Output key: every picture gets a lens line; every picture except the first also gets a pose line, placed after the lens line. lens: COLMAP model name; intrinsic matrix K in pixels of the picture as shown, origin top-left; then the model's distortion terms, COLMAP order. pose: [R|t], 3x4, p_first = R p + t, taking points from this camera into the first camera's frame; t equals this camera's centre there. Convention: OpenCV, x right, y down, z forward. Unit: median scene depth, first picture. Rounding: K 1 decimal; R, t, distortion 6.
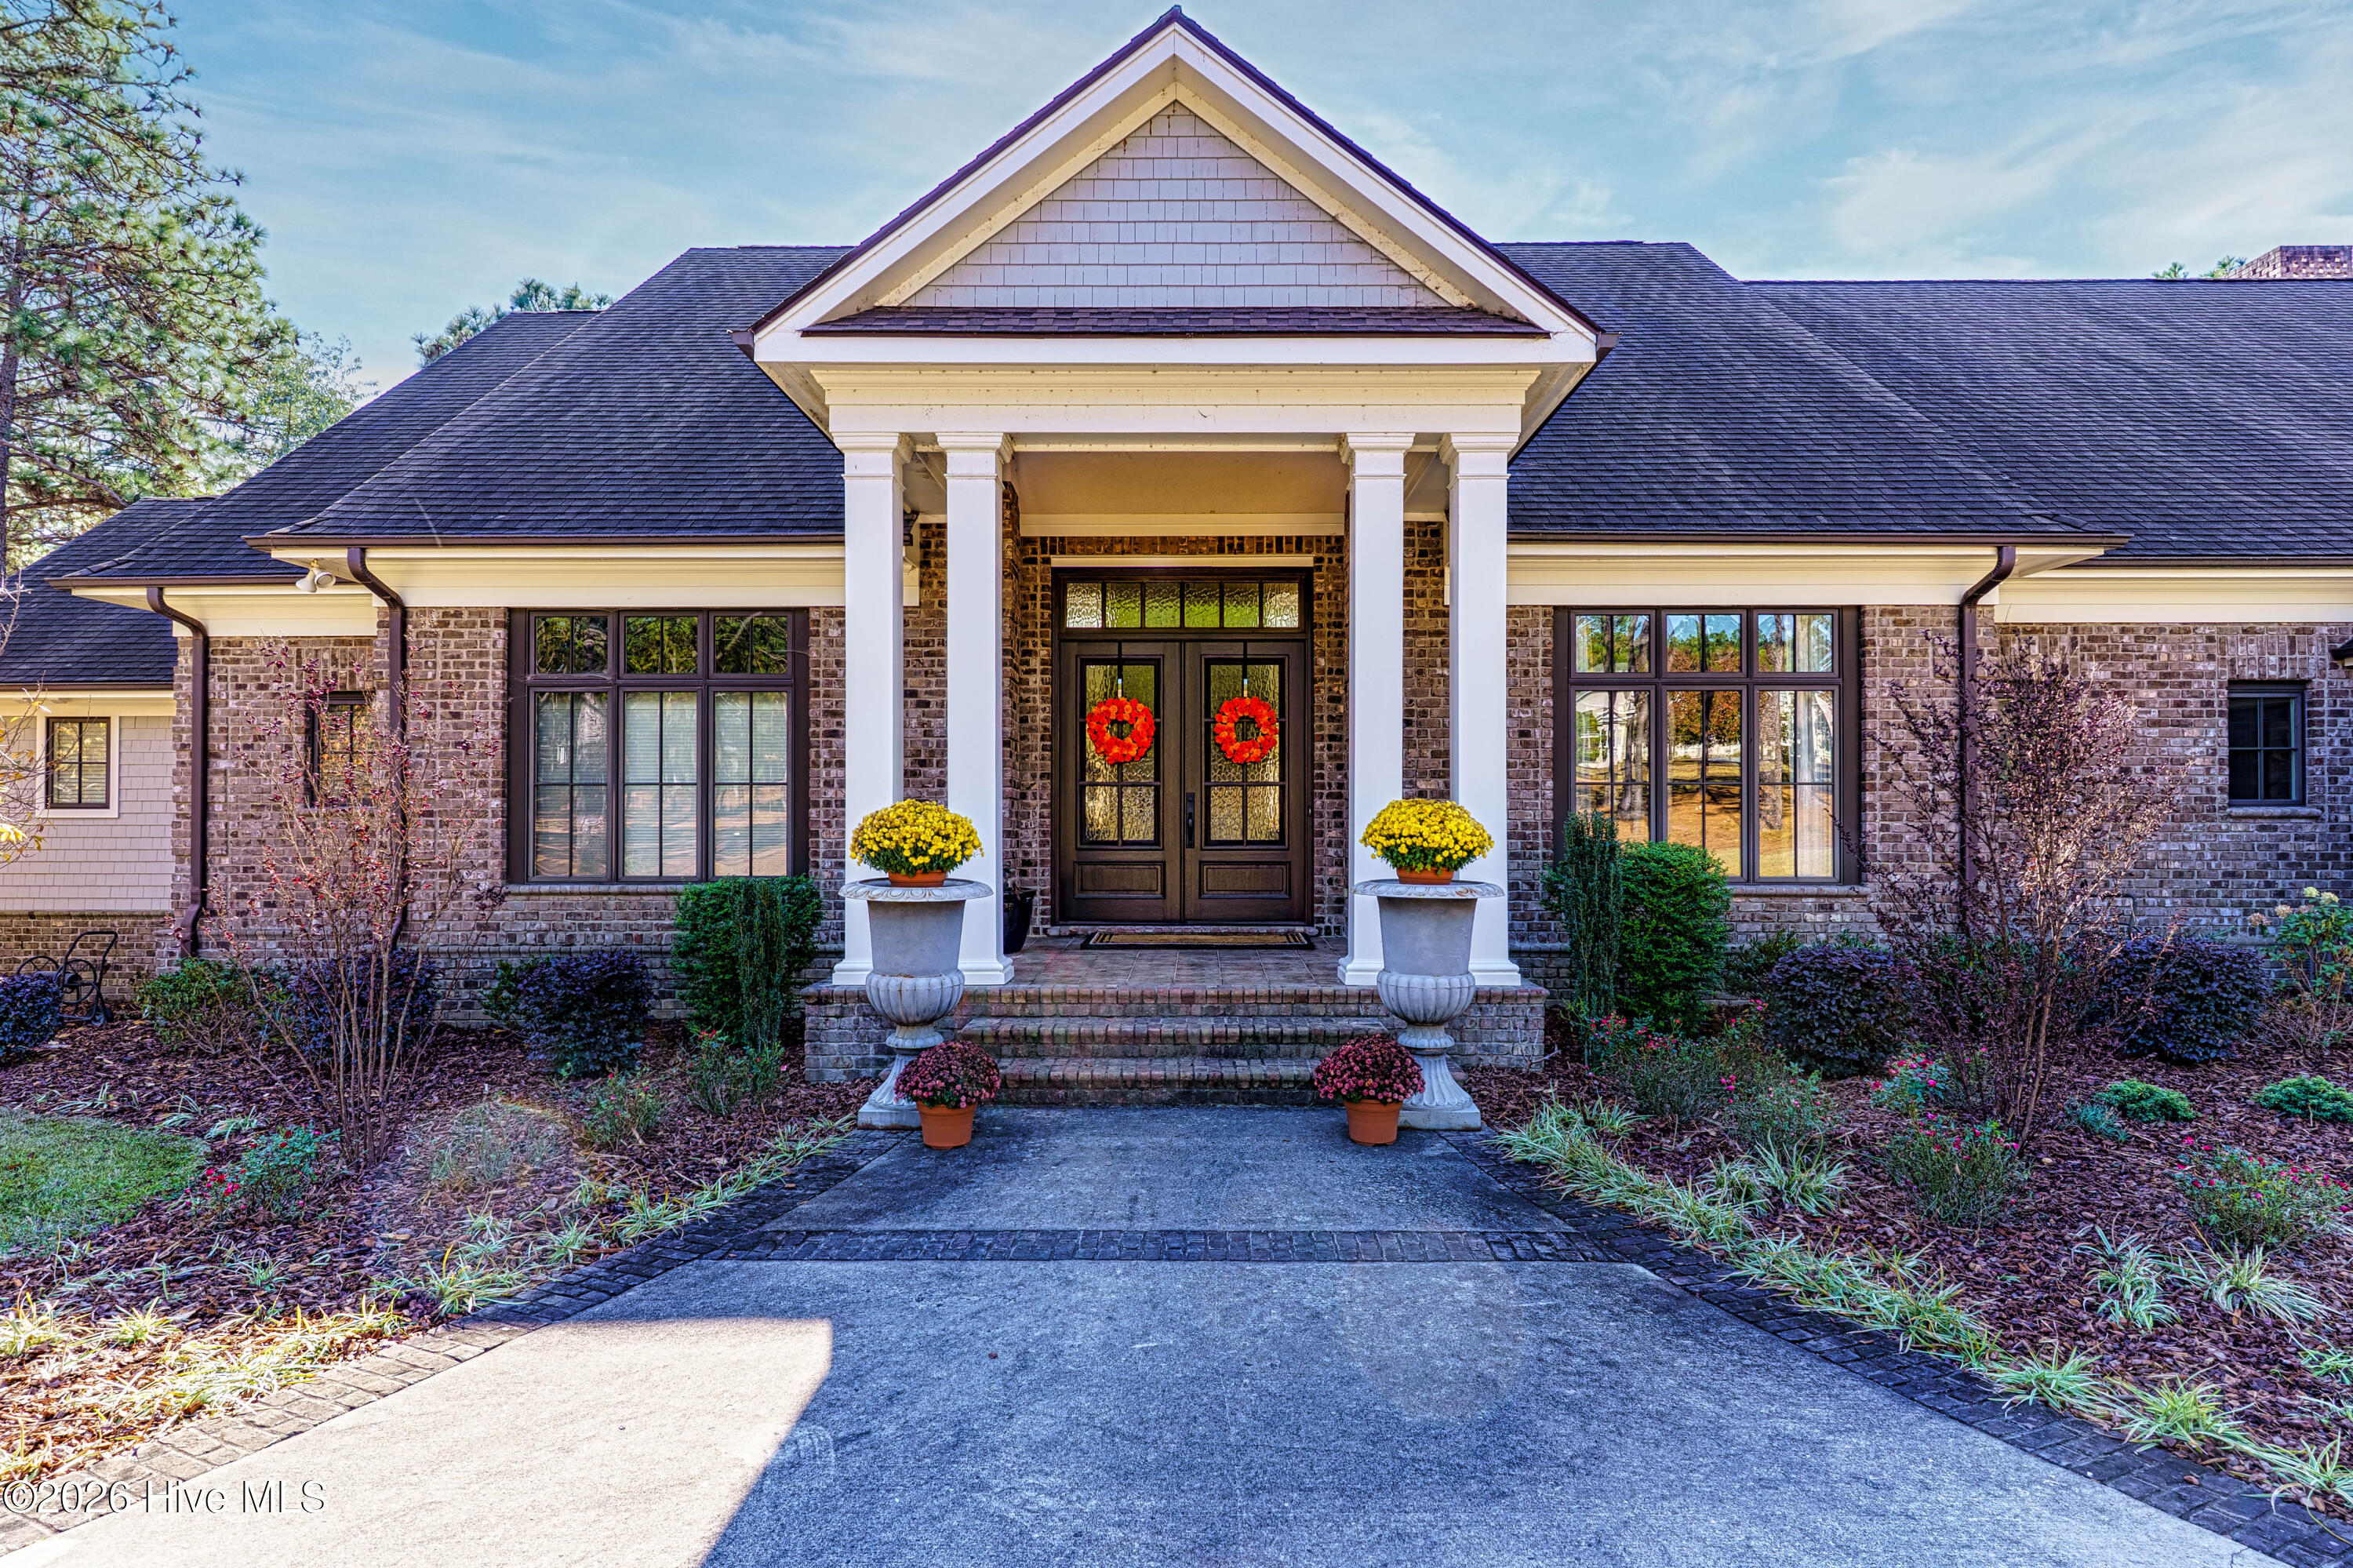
lens RADIAL K [[1281.0, 0, 1180.8], [0, 1281.0, 811.1], [0, 0, 1]] dist [-0.000600, -0.000146]
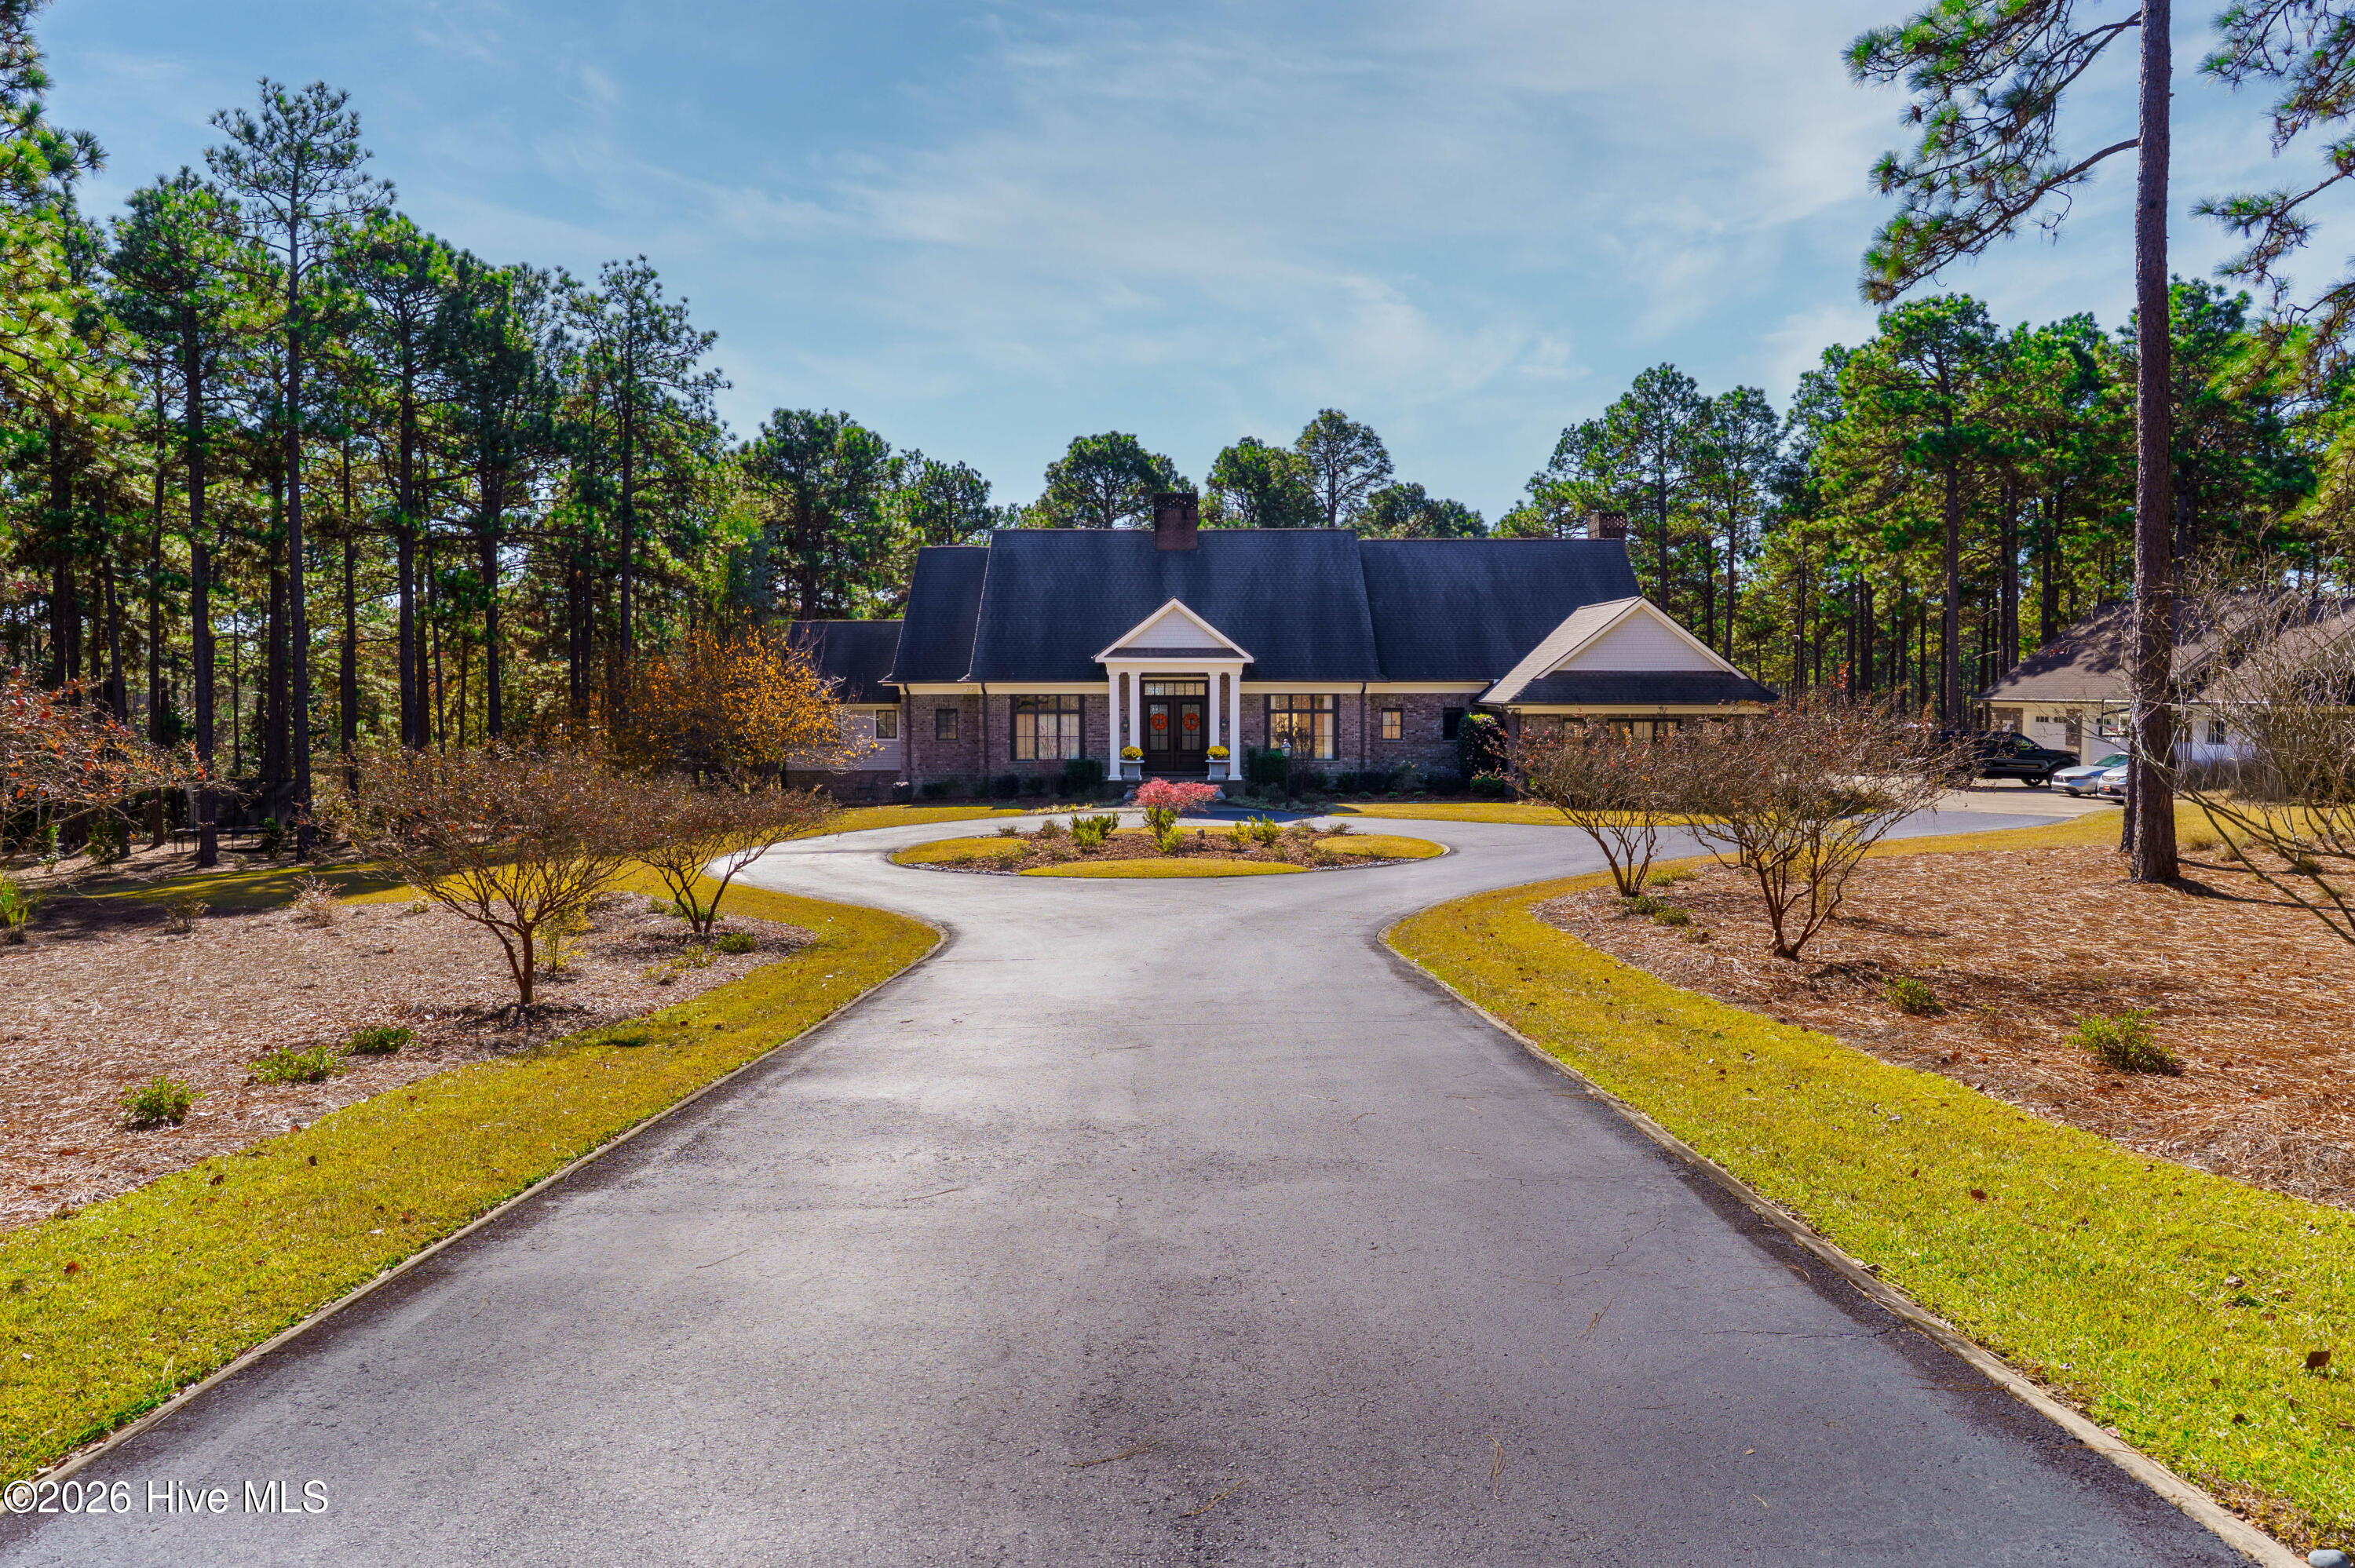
lens RADIAL K [[1633.8, 0, 1177.5], [0, 1633.8, 784.0], [0, 0, 1]] dist [0.003801, 0.000759]
pose [[0.999907, -0.003130, 0.013239, -0.062039], [0.002346, 0.998266, 0.058815, -0.177185], [-0.013400, -0.058778, 0.998181, -4.251660]]
